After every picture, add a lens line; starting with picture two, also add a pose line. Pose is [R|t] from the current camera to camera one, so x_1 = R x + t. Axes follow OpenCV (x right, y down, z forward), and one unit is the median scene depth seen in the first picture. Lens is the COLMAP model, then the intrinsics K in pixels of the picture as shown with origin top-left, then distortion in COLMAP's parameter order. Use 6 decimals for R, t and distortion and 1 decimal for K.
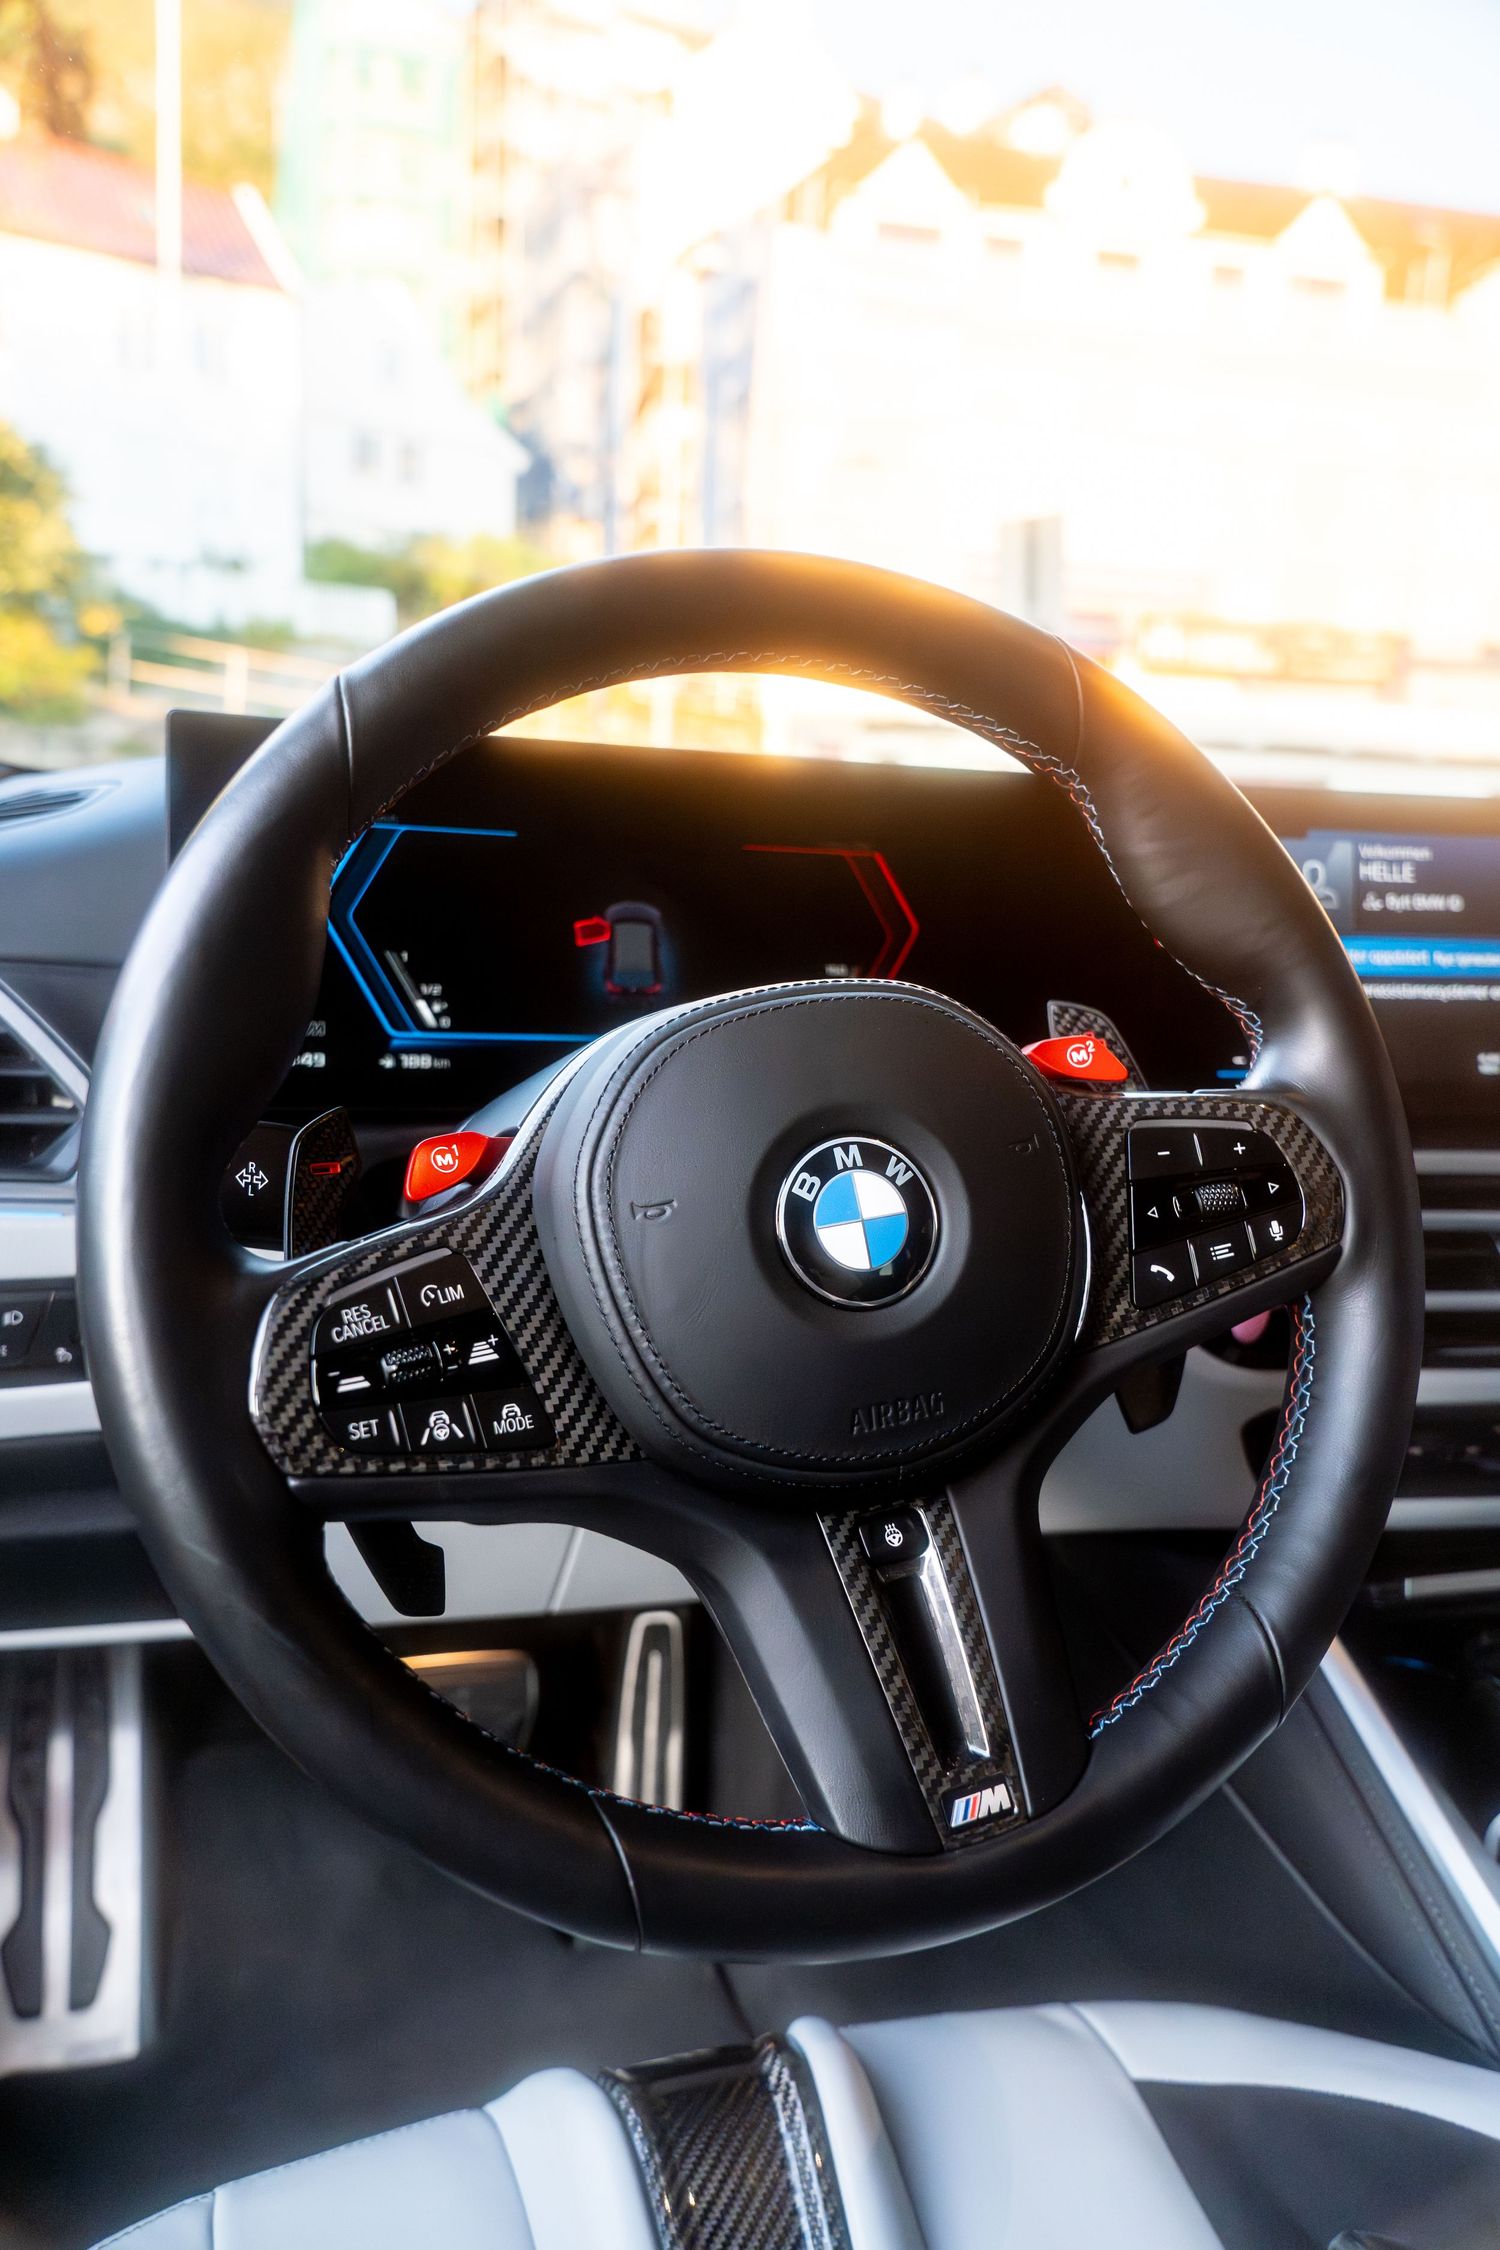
lens RADIAL K [[1537.2, 0, 750.0], [0, 1537.2, 1125.0], [0, 0, 1]] dist [-0.010732, 0.000563]
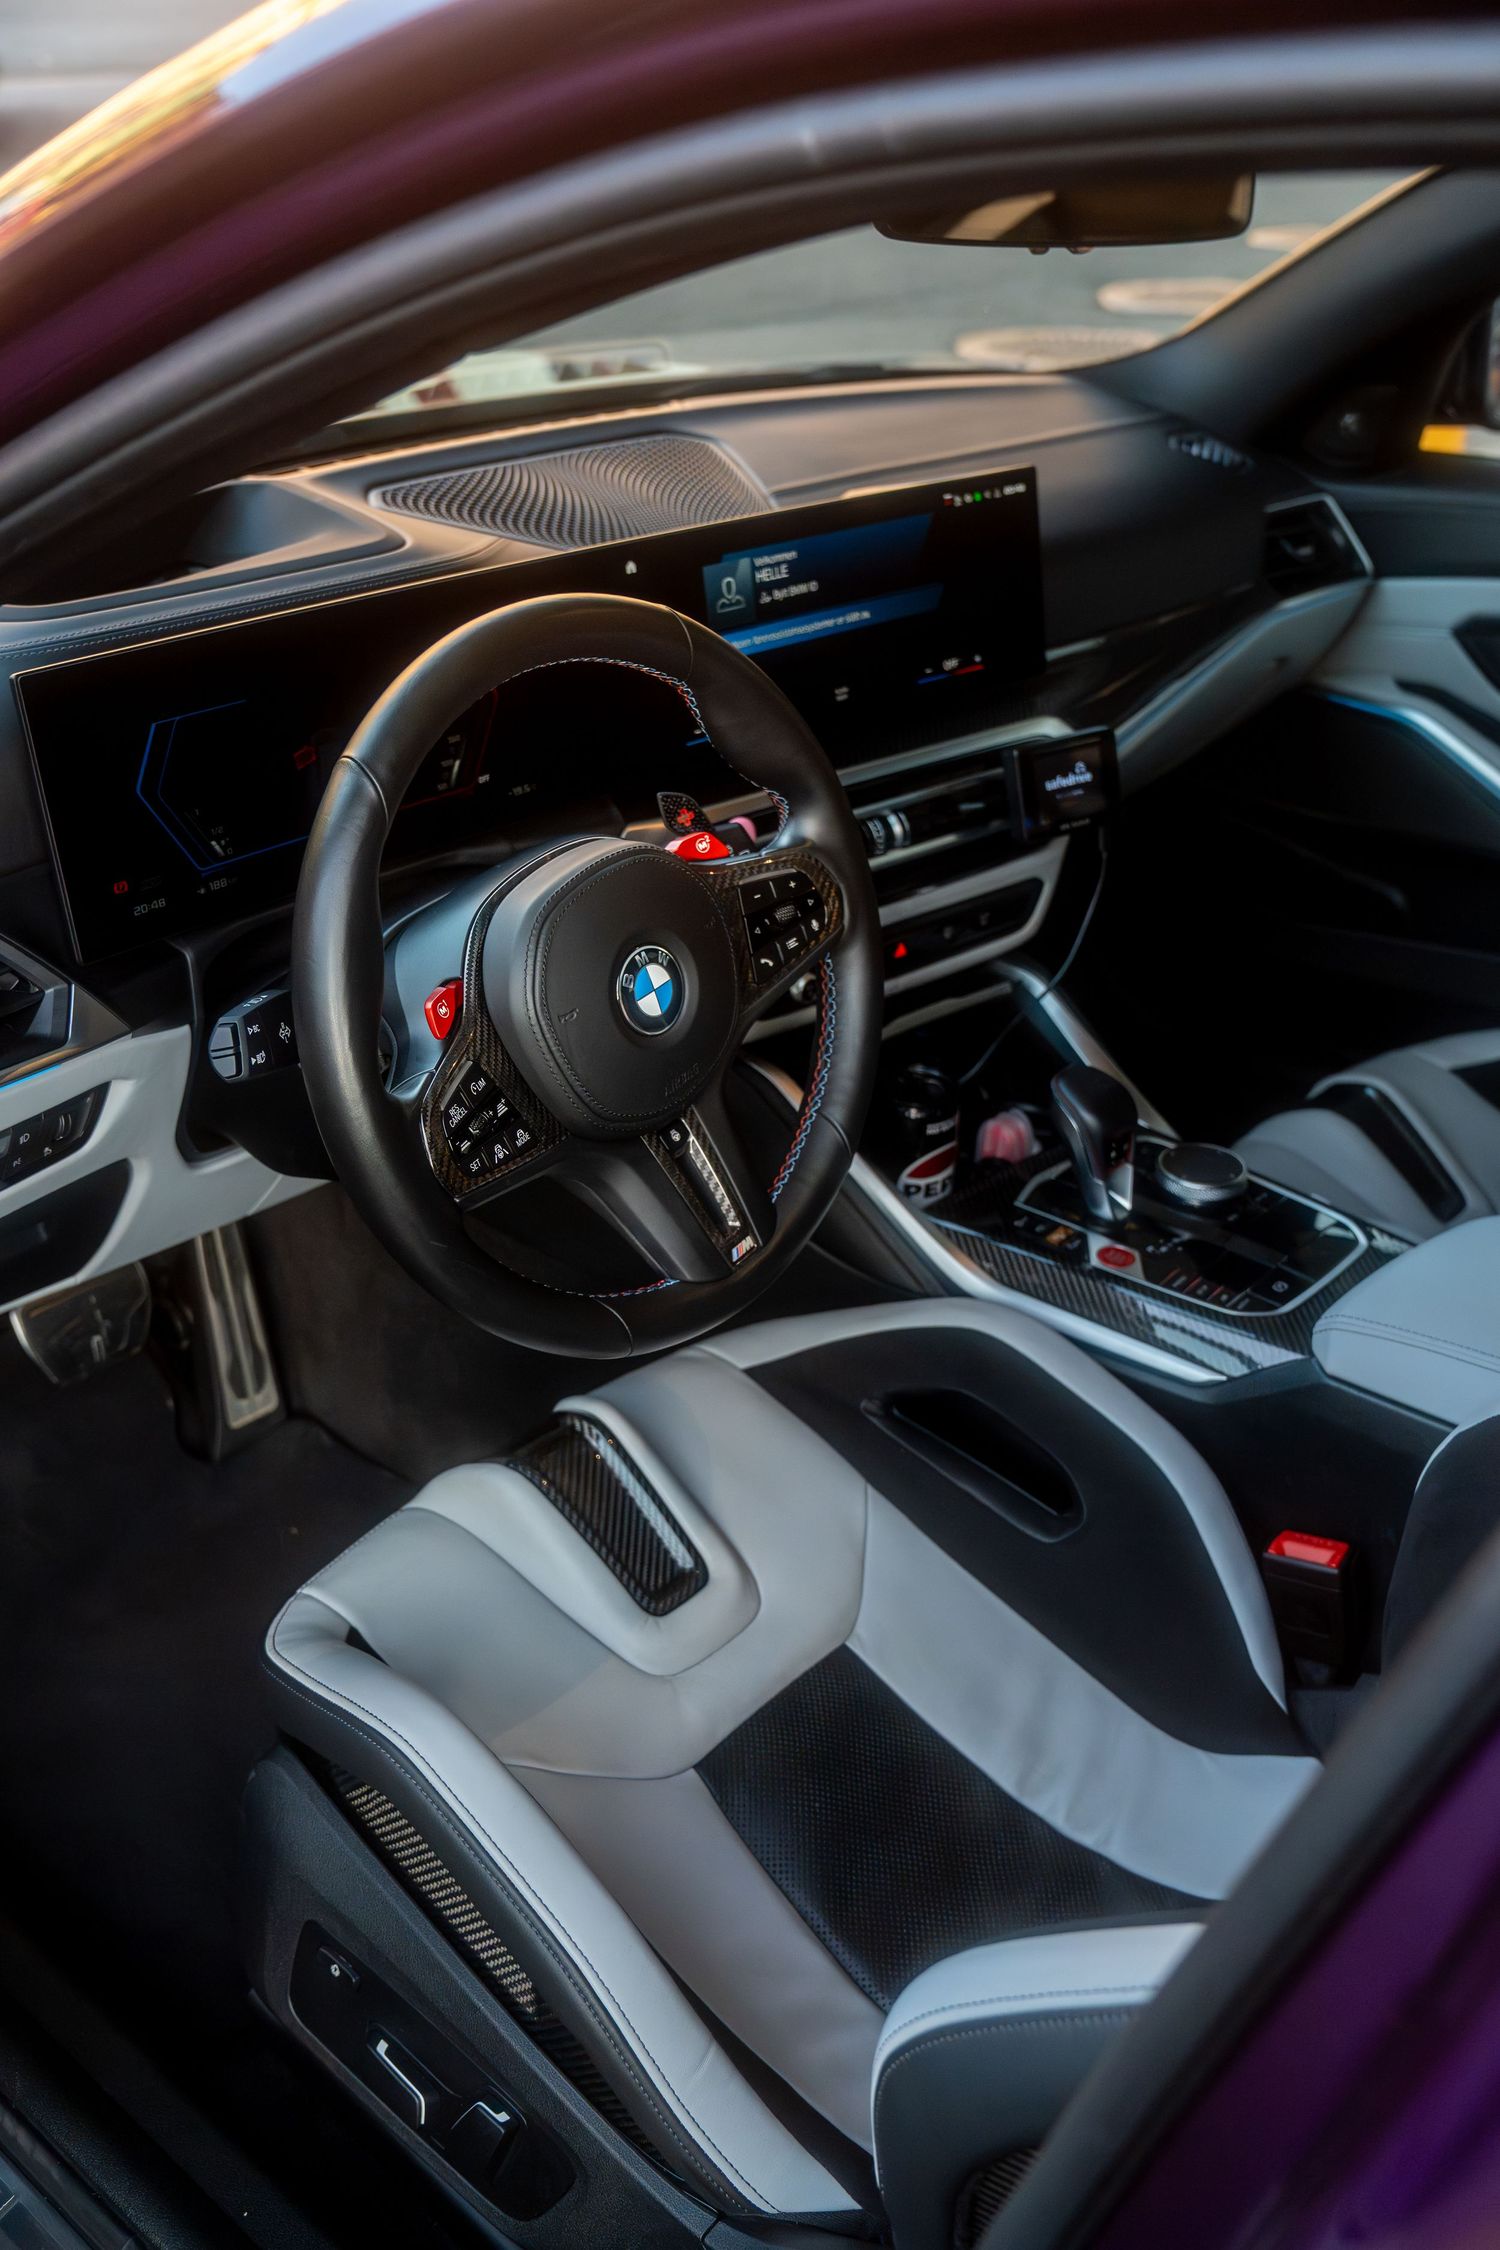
lens RADIAL K [[2282.6, 0, 748.6], [0, 2282.6, 1042.1], [0, 0, 1]] dist [0.013249, -0.005413]
pose [[0.855698, -0.244090, 0.456290, -1.014201], [0.077008, 0.932009, 0.354158, -0.778909], [-0.511713, -0.267915, 0.816316, -1.241901]]
